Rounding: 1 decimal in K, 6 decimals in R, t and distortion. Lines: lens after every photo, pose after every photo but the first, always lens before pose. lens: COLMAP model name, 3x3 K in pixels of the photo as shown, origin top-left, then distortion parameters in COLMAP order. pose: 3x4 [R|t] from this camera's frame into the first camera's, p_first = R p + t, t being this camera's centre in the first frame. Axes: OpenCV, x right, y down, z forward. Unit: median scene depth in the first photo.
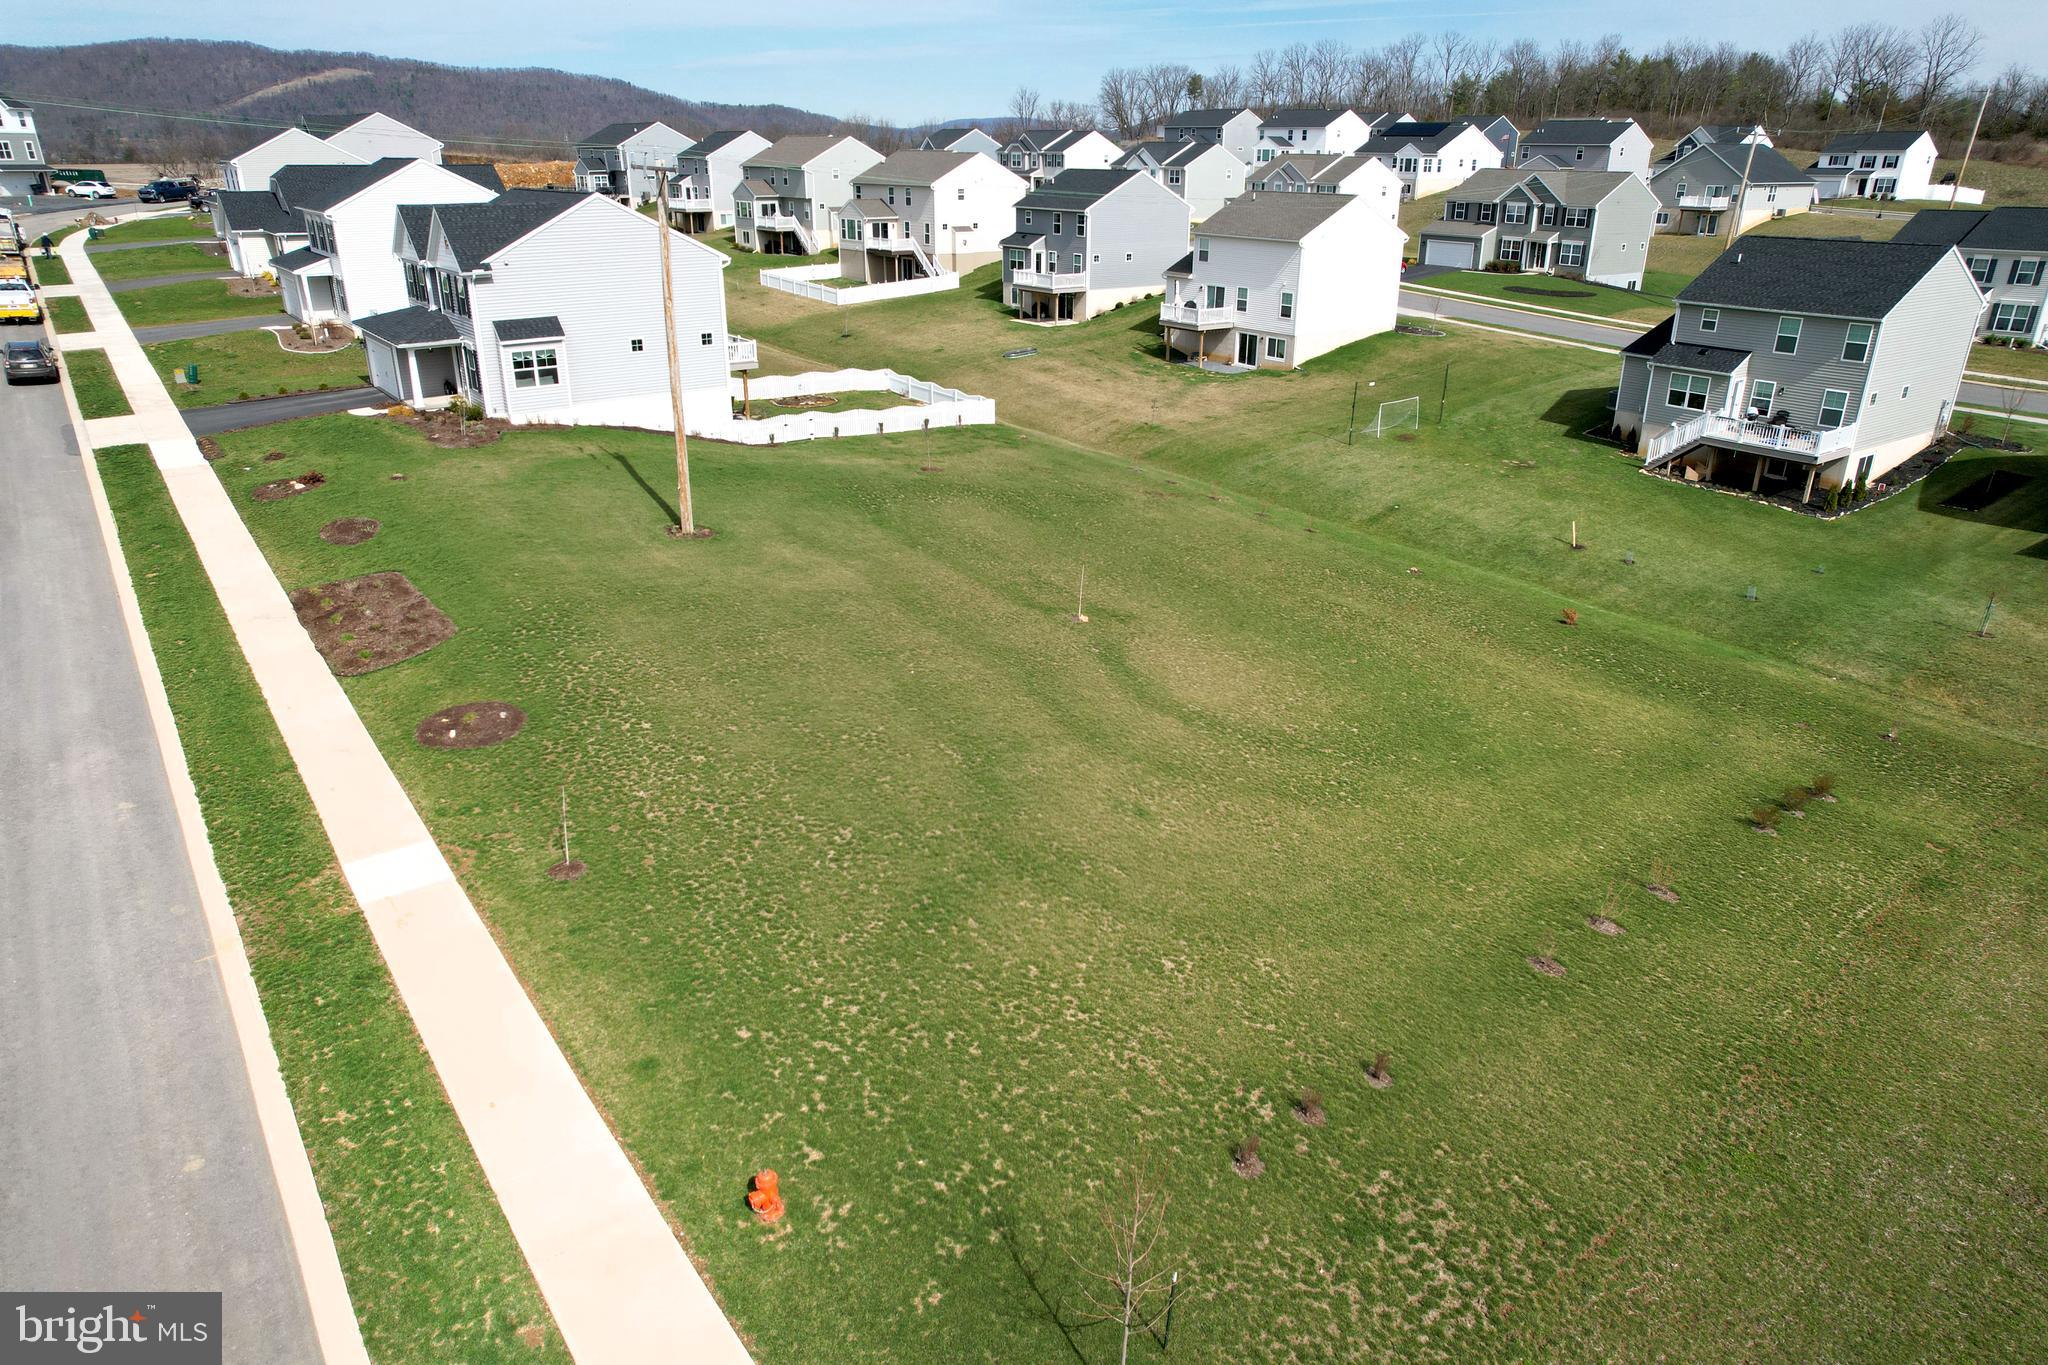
lens RADIAL K [[1313.9, 0, 1028.7], [0, 1313.9, 683.3], [0, 0, 1]] dist [-0.075119, 0.070489]
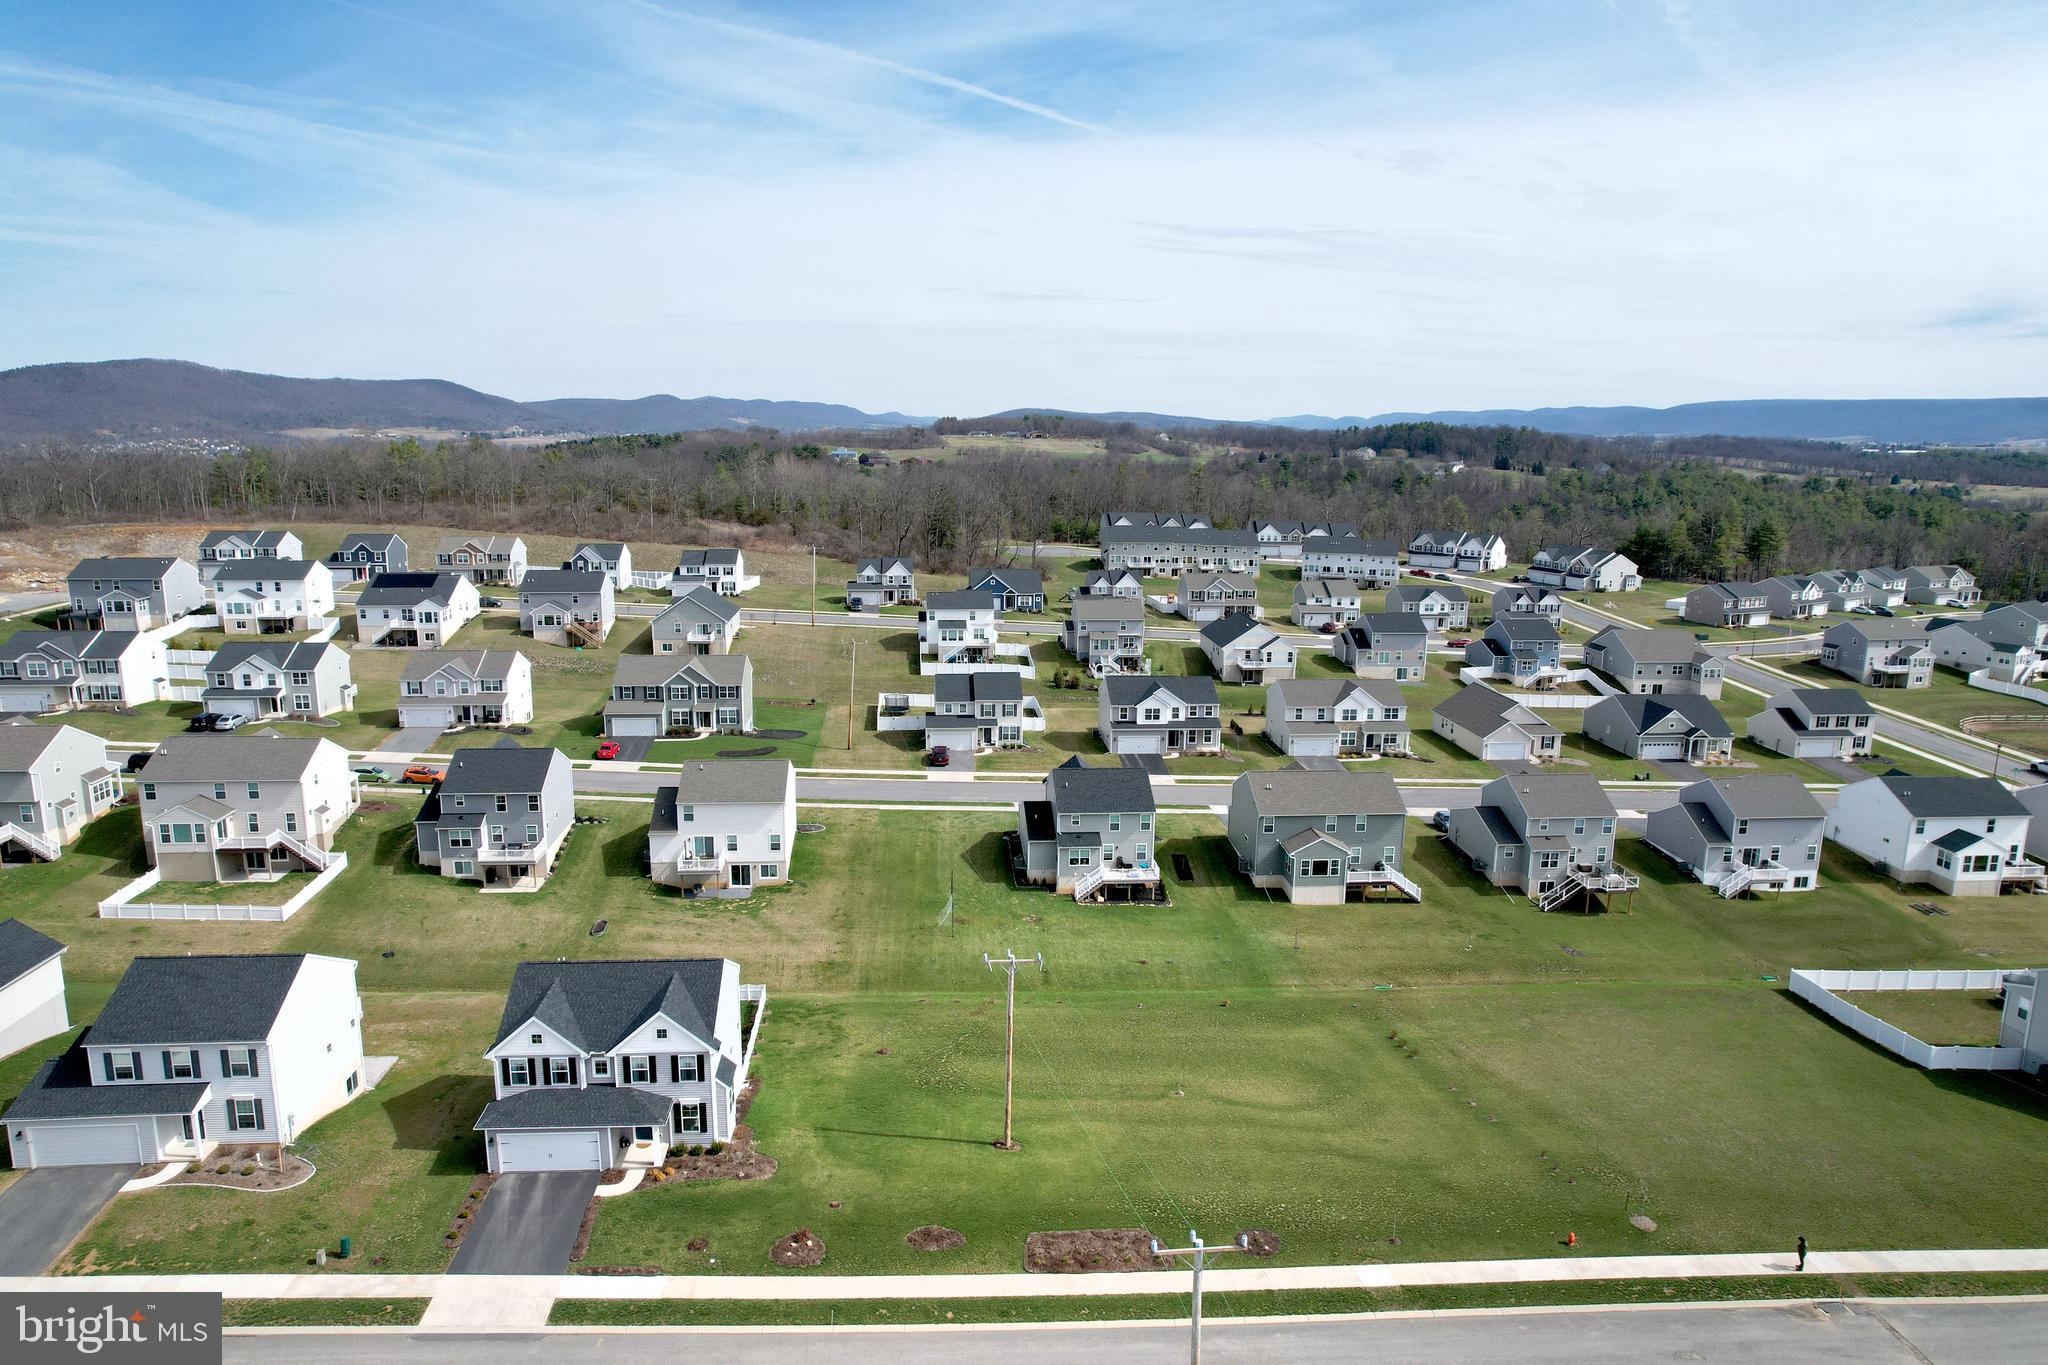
lens RADIAL K [[1313.9, 0, 1028.7], [0, 1313.9, 683.3], [0, 0, 1]] dist [-0.075119, 0.070489]
pose [[0.523122, -0.166142, 0.835907, -1.076414], [0.314747, 0.949139, -0.008325, -0.455989], [-0.792009, 0.267454, 0.548808, -0.090445]]
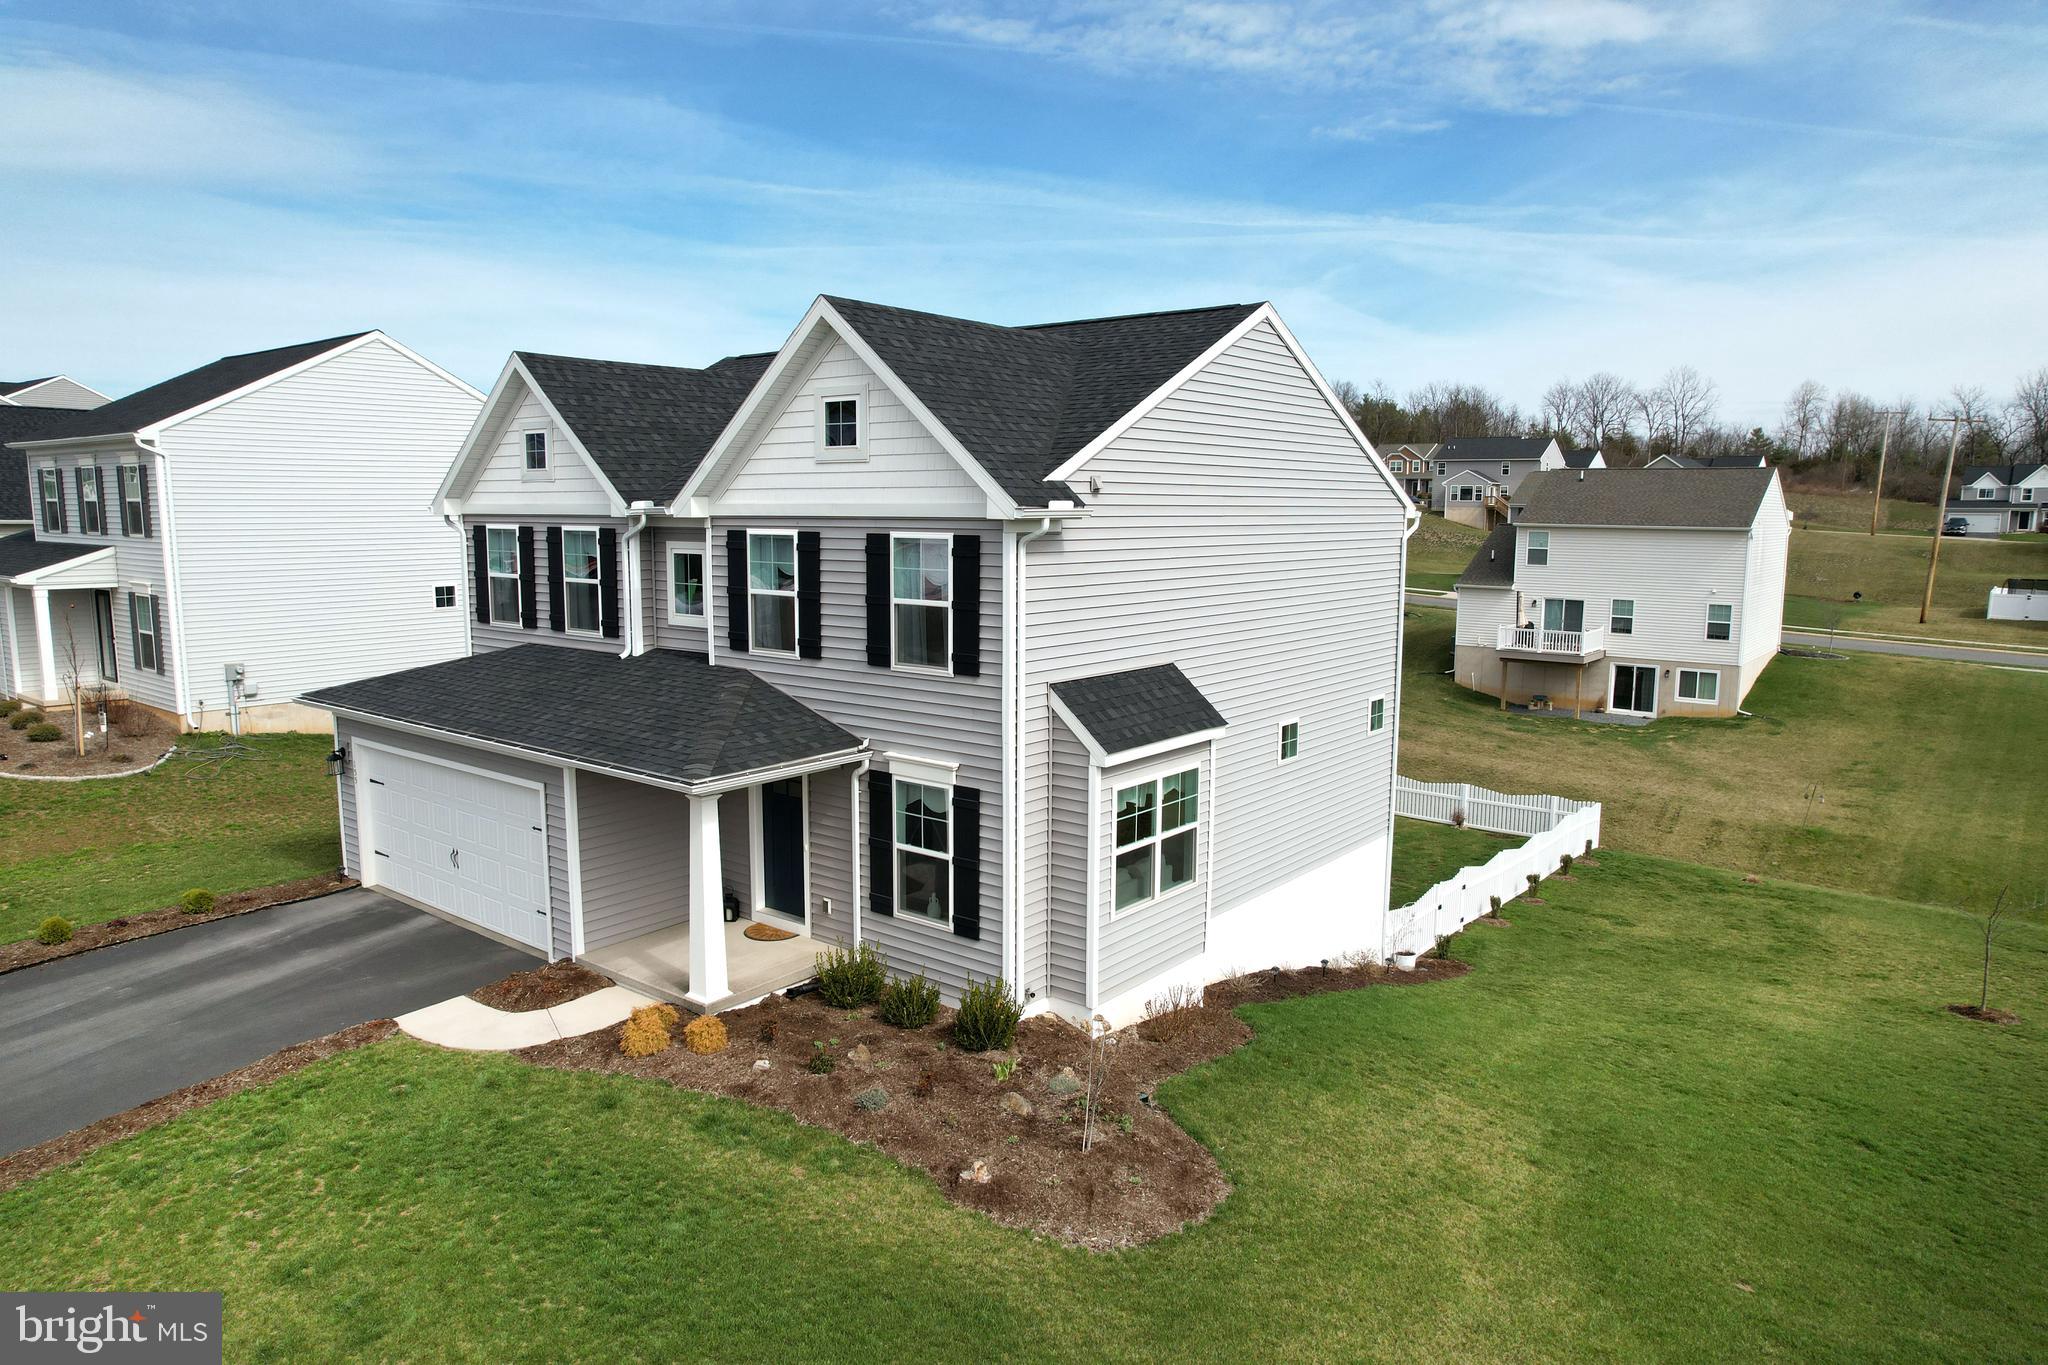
lens RADIAL K [[1313.9, 0, 1028.7], [0, 1313.9, 683.3], [0, 0, 1]] dist [-0.075119, 0.070489]
pose [[0.964301, -0.034693, 0.262525, -0.406453], [0.099484, 0.966222, -0.237736, -0.175276], [-0.245410, 0.255366, 0.935180, 0.605984]]
